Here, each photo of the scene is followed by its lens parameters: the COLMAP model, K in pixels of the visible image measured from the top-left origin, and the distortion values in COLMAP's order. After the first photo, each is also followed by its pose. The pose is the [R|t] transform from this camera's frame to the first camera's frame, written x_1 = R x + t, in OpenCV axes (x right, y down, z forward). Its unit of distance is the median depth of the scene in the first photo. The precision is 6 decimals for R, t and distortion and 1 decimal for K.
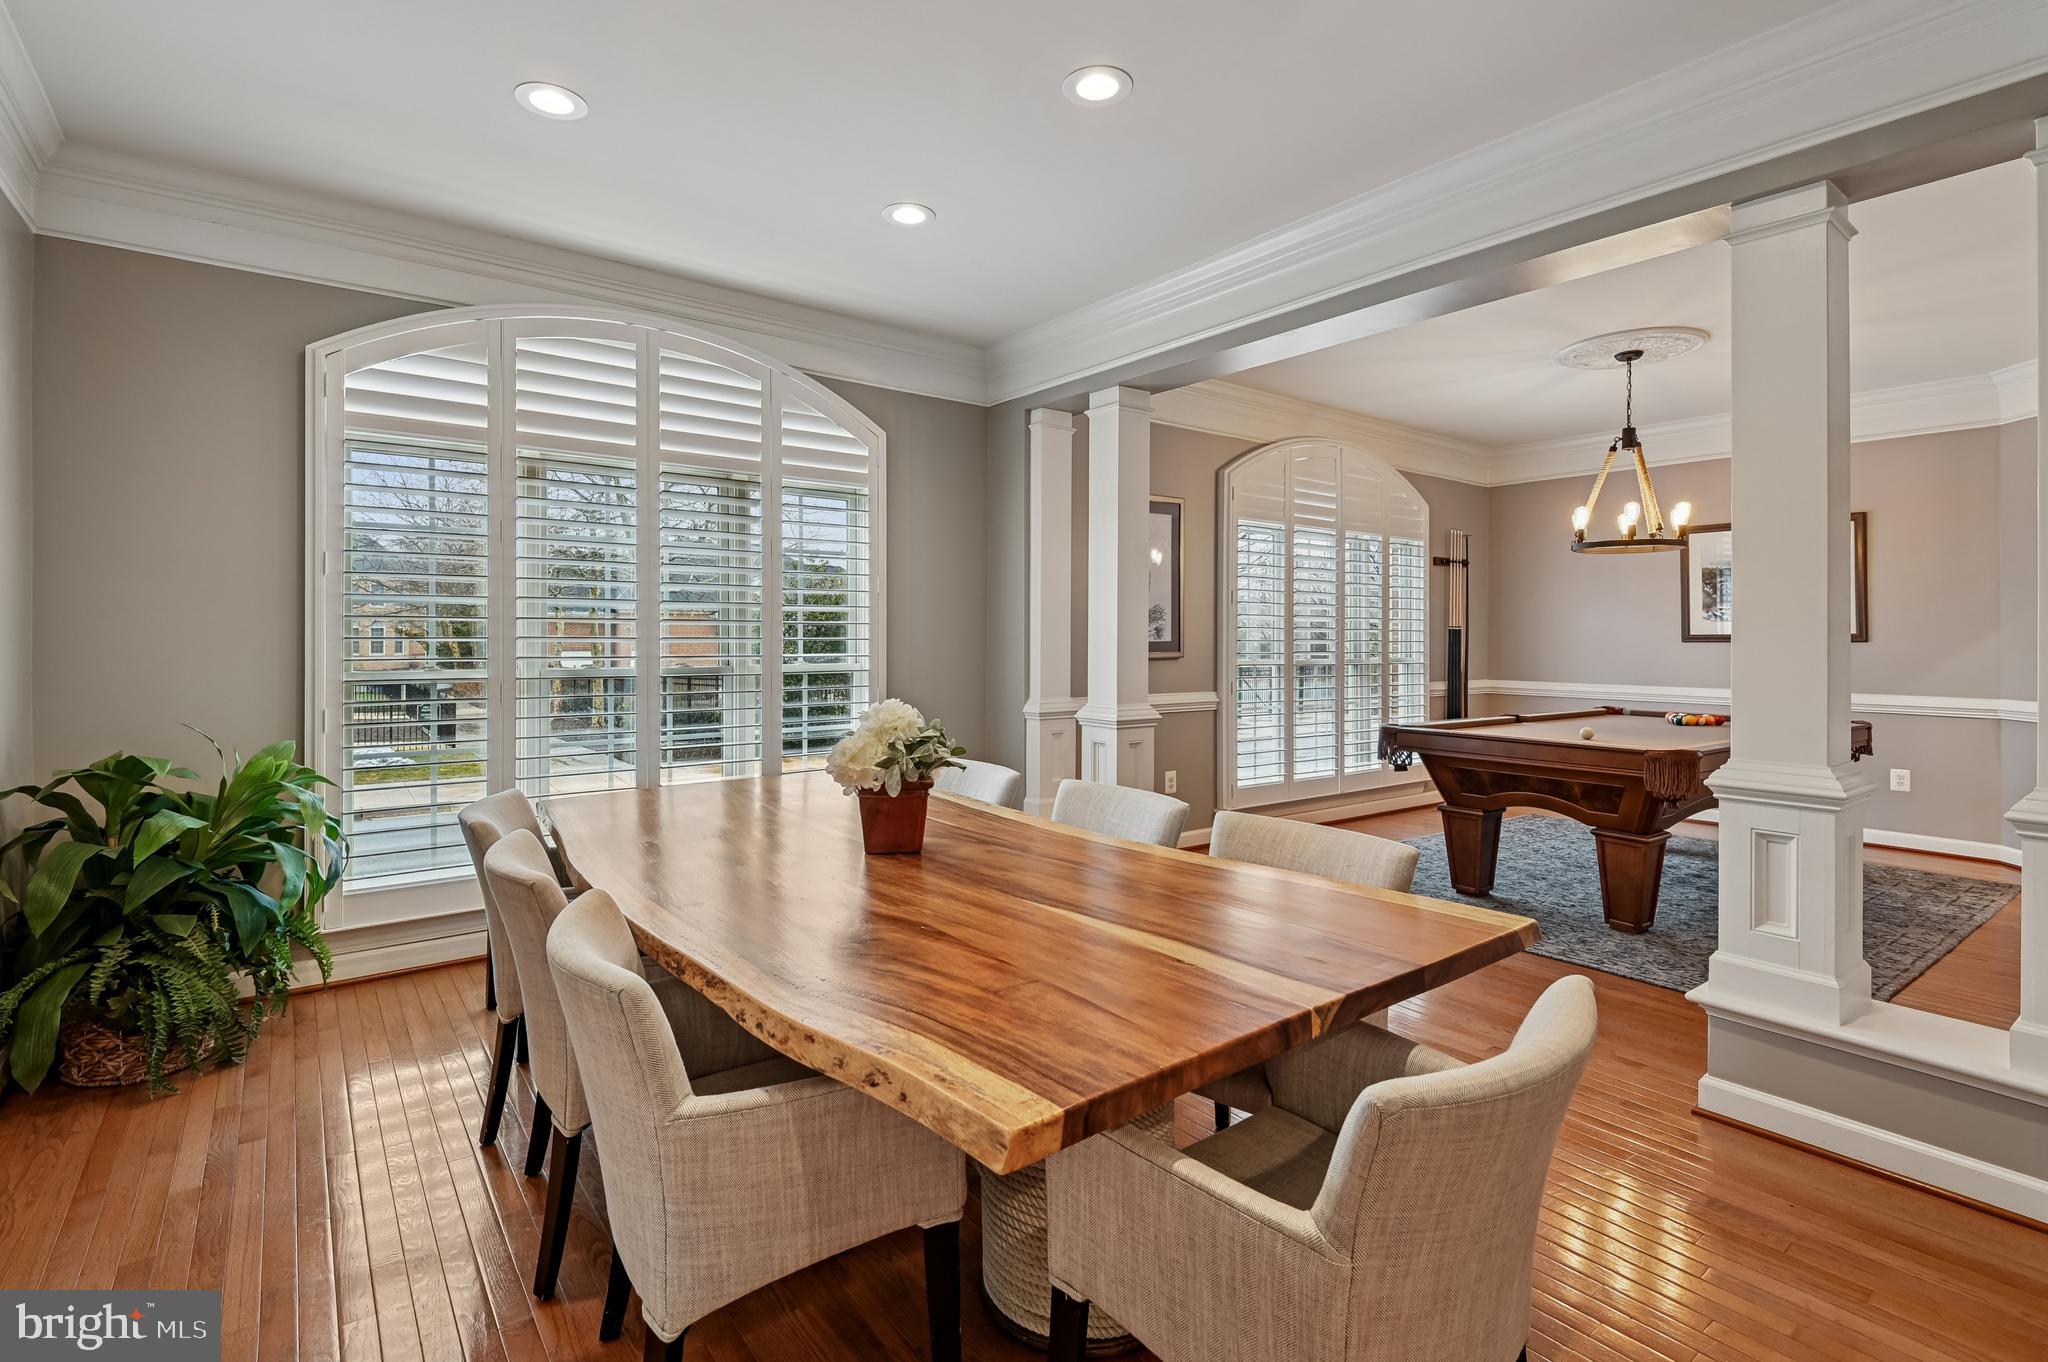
lens RADIAL K [[973.3, 0, 1018.7], [0, 973.3, 627.3], [0, 0, 1]] dist [0.018432, -0.004876]
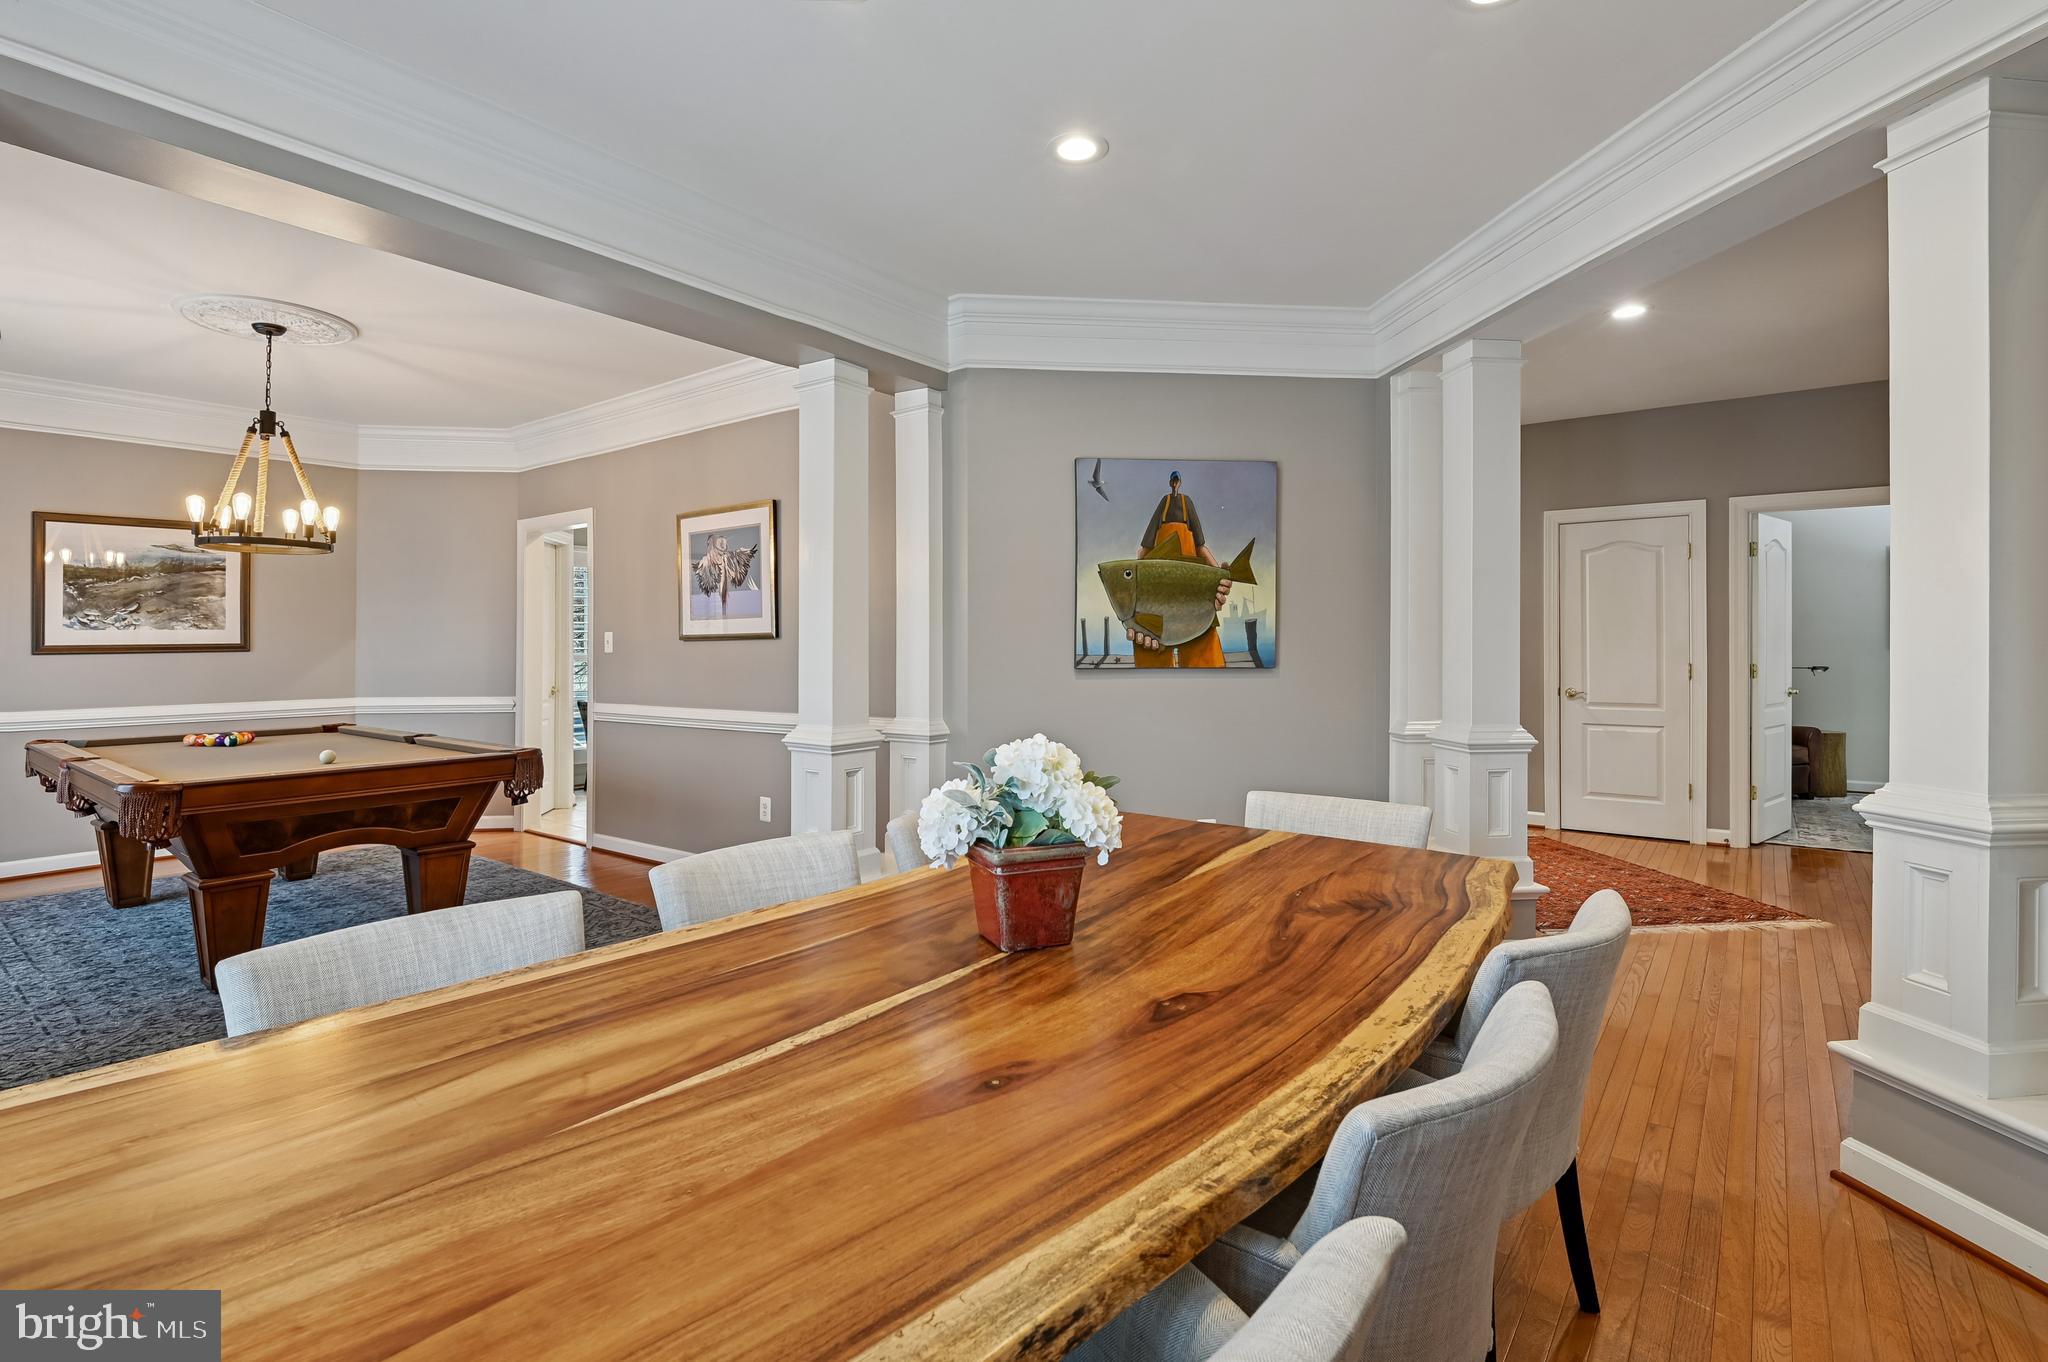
lens RADIAL K [[973.3, 0, 1019.3], [0, 973.3, 666.7], [0, 0, 1]] dist [0.018432, -0.004876]
pose [[-0.253439, -0.024011, 0.967053, -0.370004], [-0.004649, 0.999711, 0.023603, 0.002755], [-0.967340, 0.001487, -0.253478, 0.510136]]
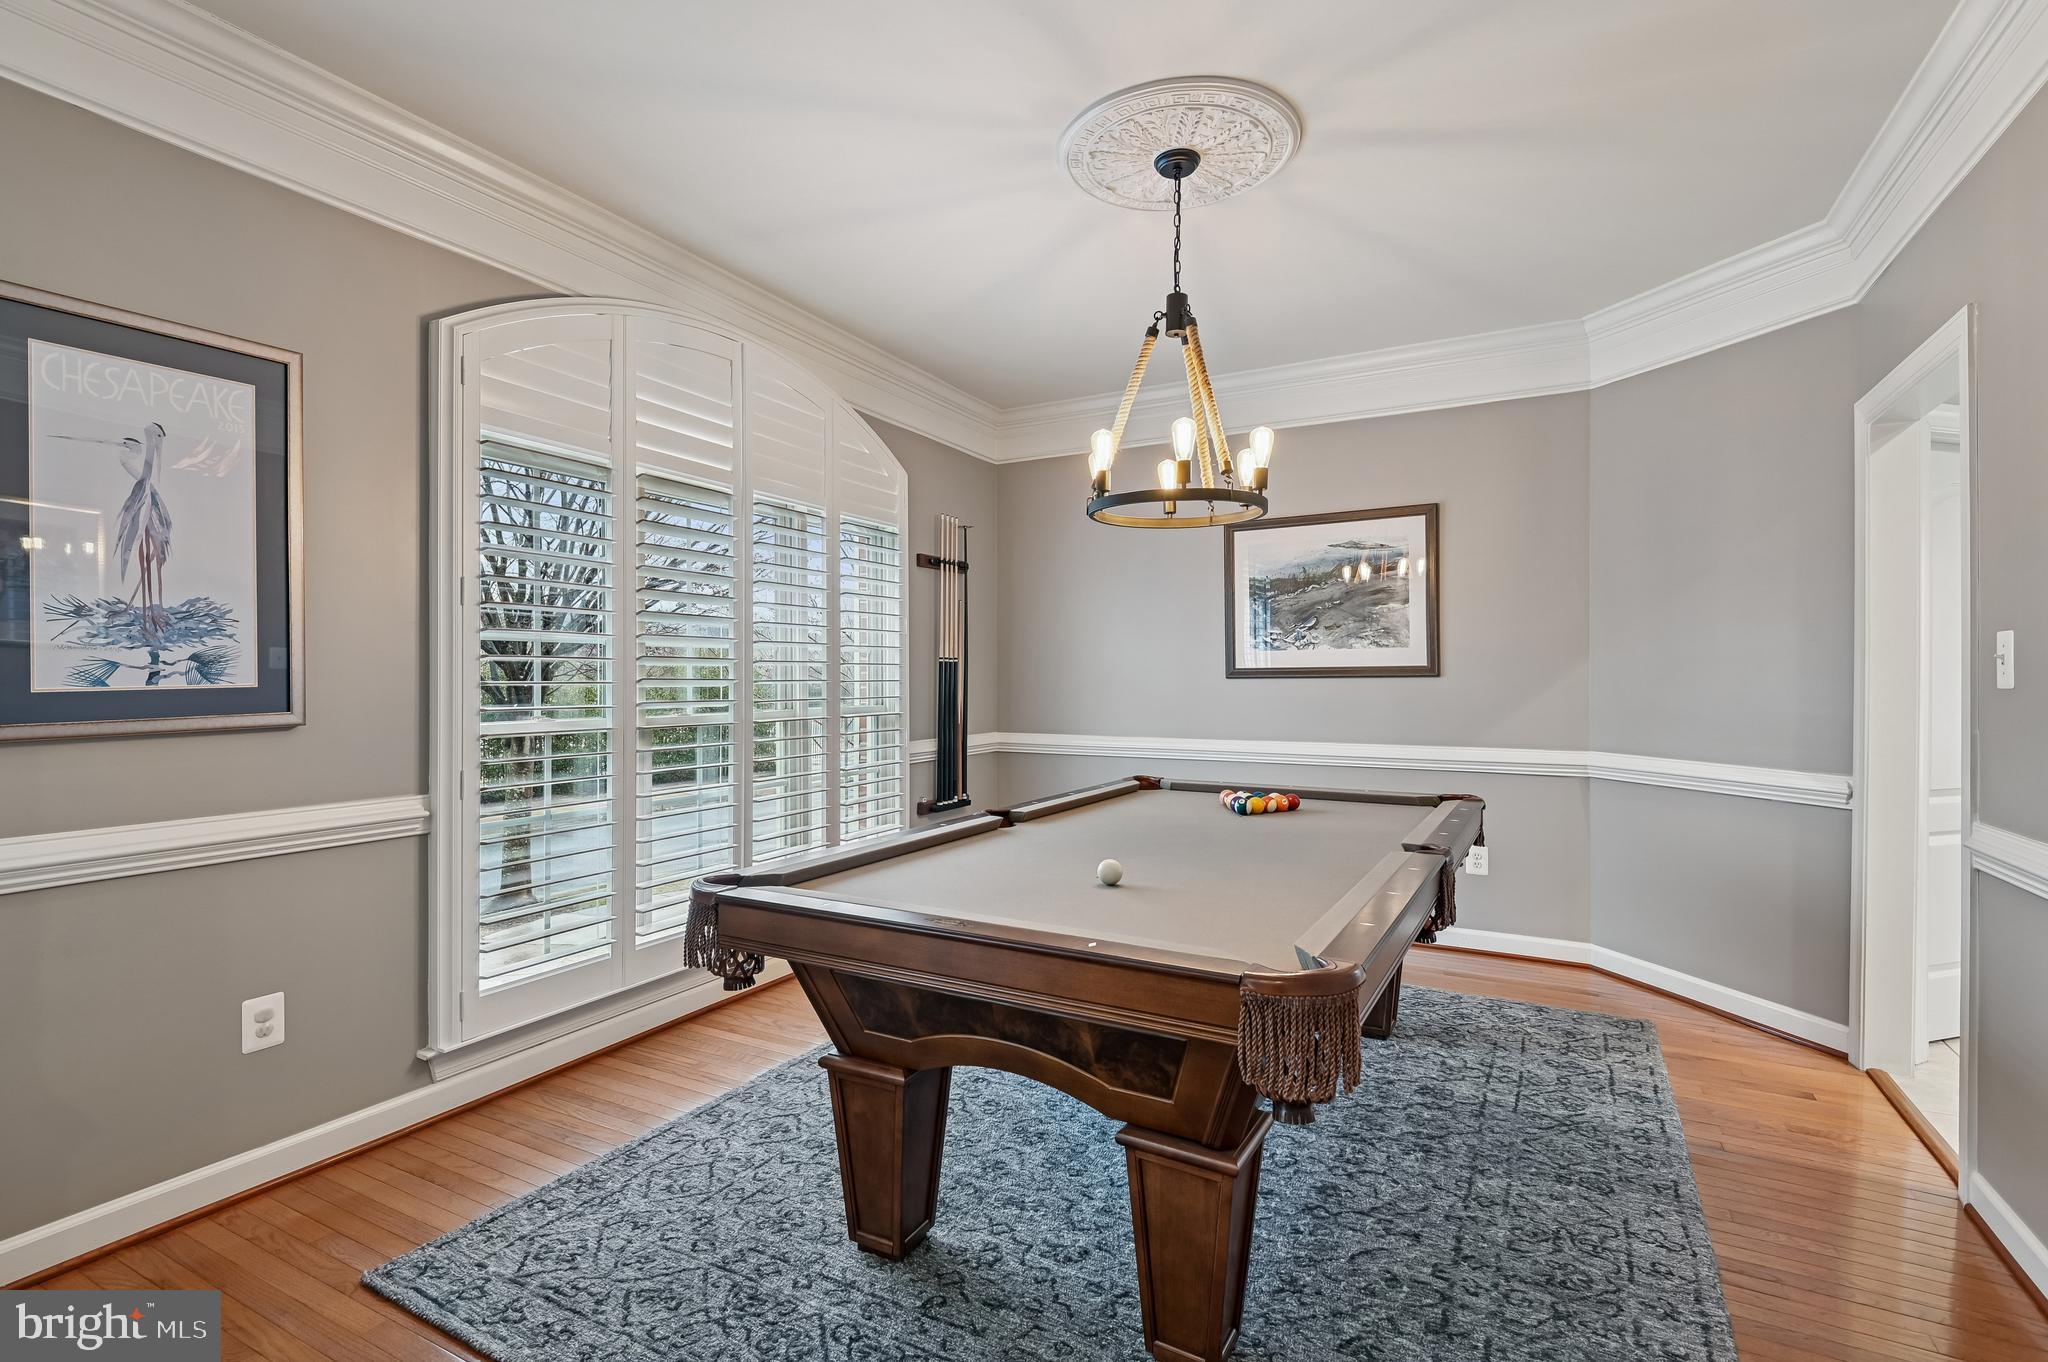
lens RADIAL K [[973.3, 0, 1013.5], [0, 973.3, 668.0], [0, 0, 1]] dist [0.018432, -0.004876]
pose [[0.913743, -0.003443, 0.406277, 0.281296], [0.001696, 0.999988, 0.004659, 0.004148], [-0.406288, -0.003568, 0.913738, 0.477793]]
